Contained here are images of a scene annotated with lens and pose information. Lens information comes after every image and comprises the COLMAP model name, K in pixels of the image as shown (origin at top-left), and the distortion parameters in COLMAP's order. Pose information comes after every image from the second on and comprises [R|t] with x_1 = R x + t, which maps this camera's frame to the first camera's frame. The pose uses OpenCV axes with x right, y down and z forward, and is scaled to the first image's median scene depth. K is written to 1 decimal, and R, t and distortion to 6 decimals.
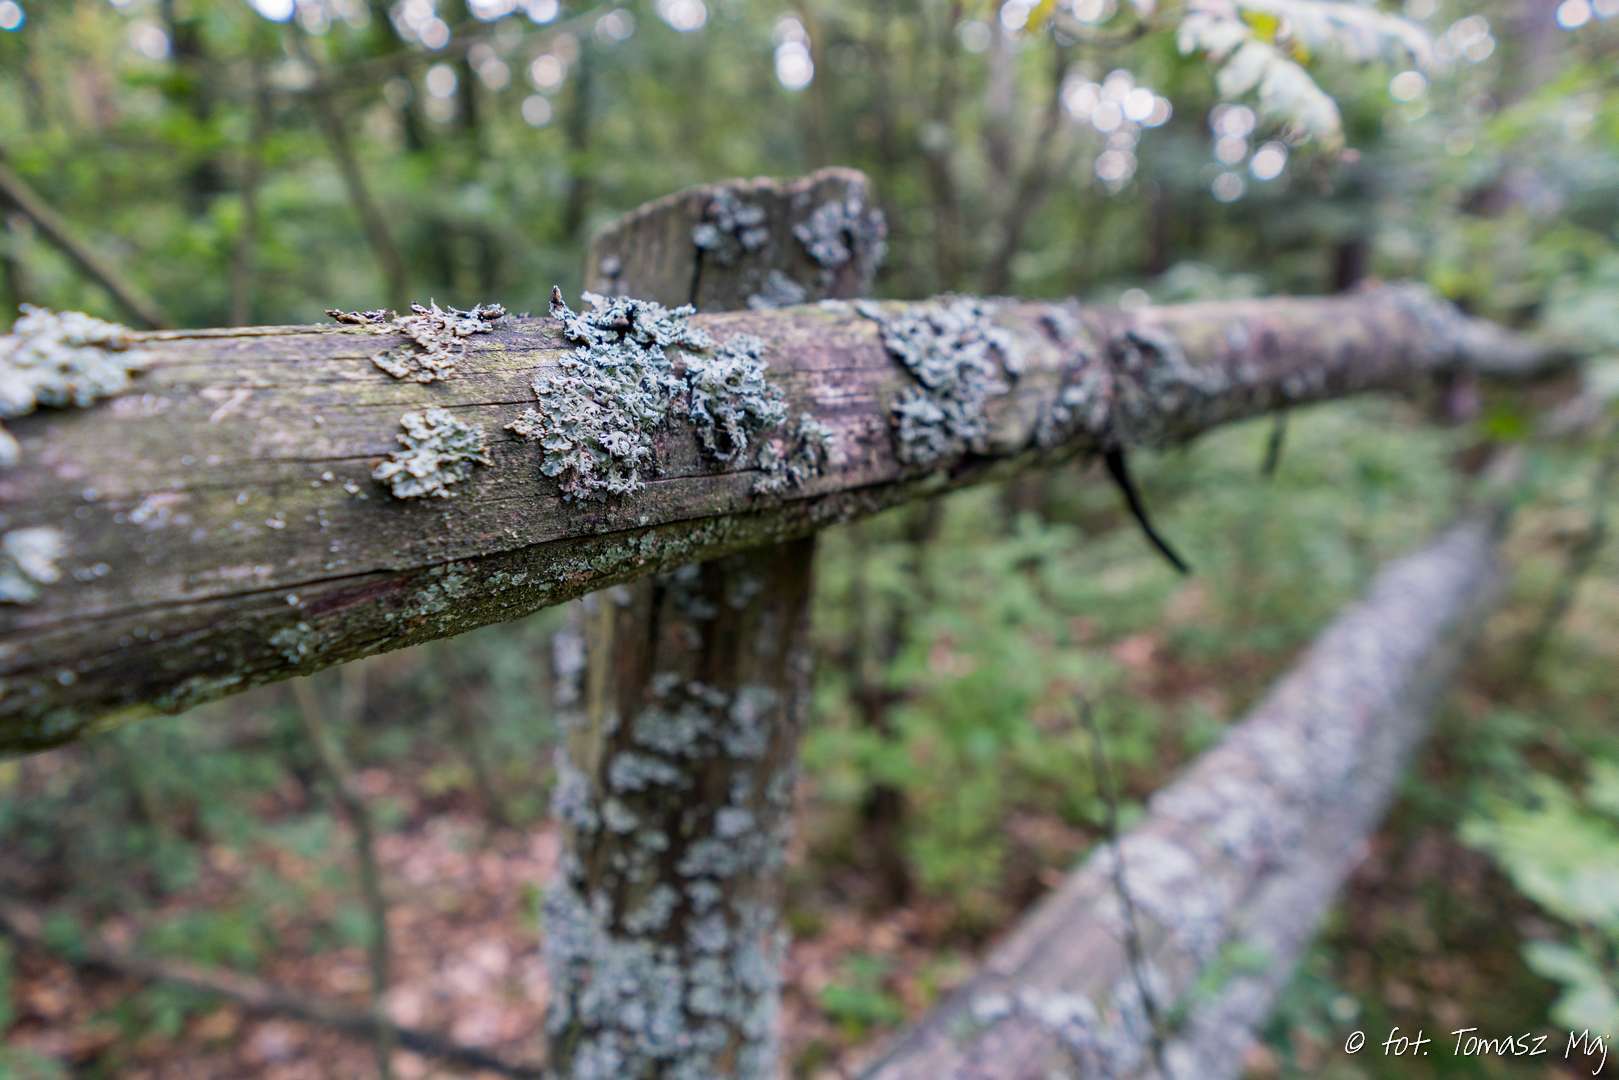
lens RADIAL K [[958.3, 0, 809.5], [0, 958.3, 540.0], [0, 0, 1]] dist [-0.026156, 0.014487]
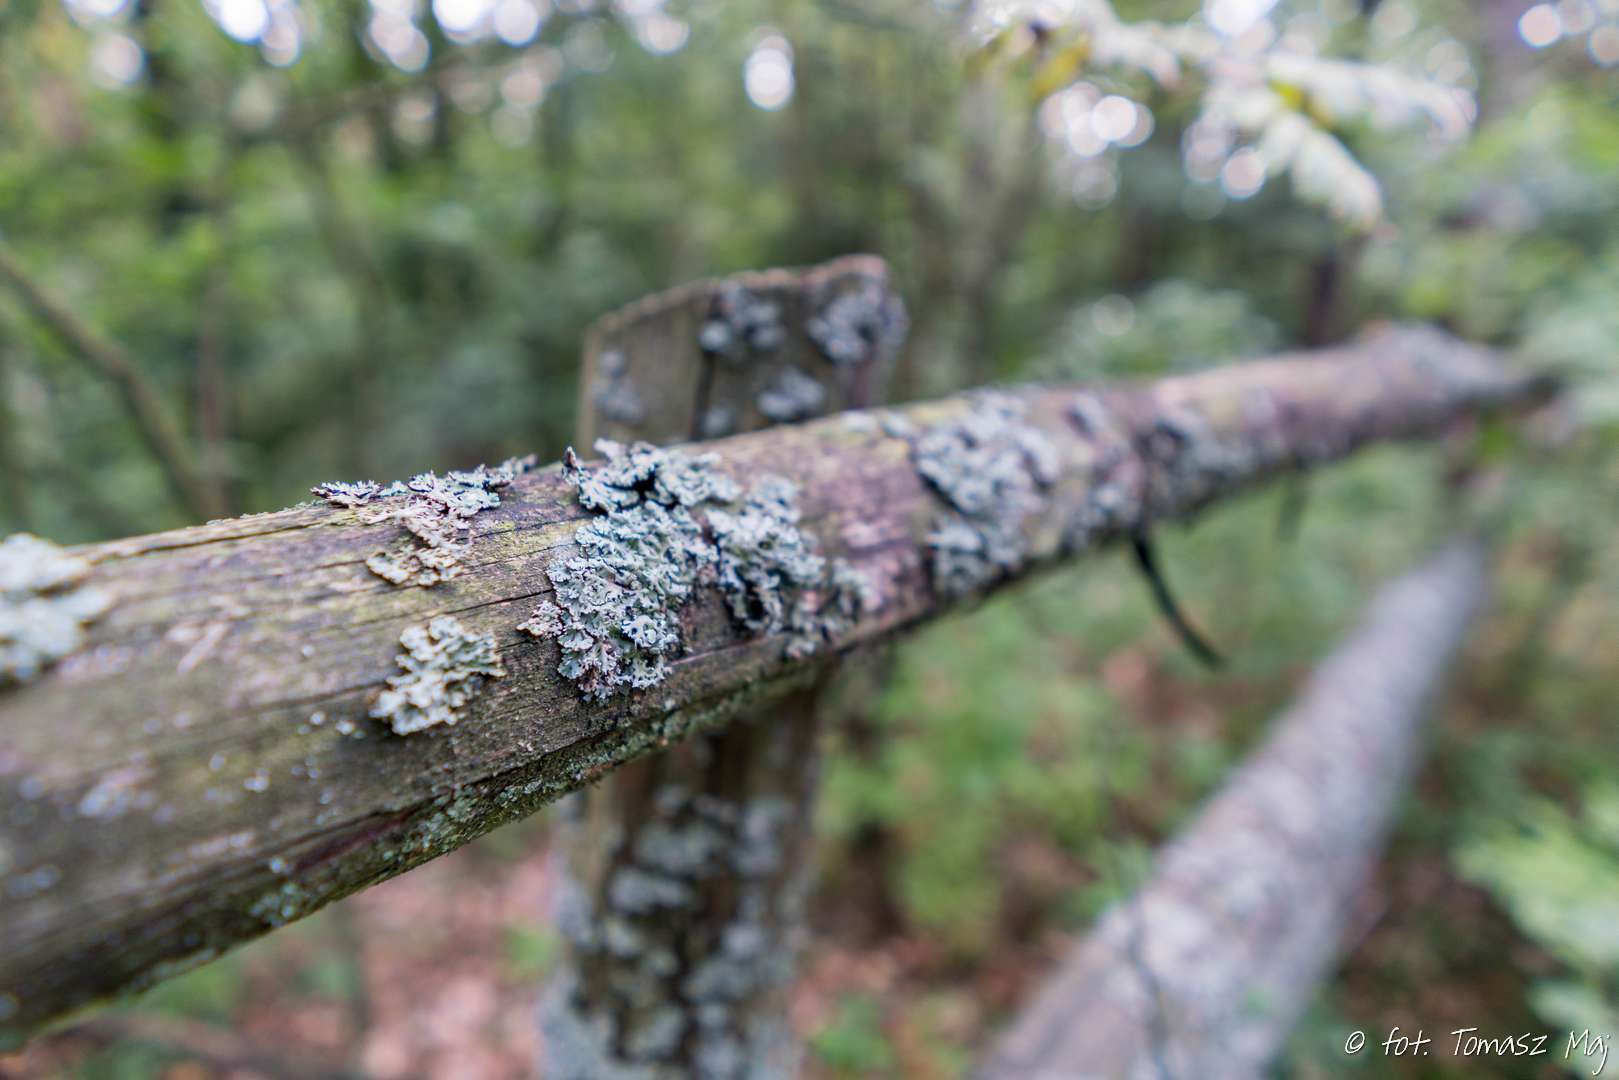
lens RADIAL K [[960.5, 0, 802.9], [0, 960.5, 531.7], [0, 0, 1]] dist [-0.024375, 0.015044]
pose [[0.999827, -0.009745, 0.015842, -0.060343], [0.010020, 0.999799, -0.017394, -0.163661], [-0.015669, 0.017550, 0.999723, 0.097543]]
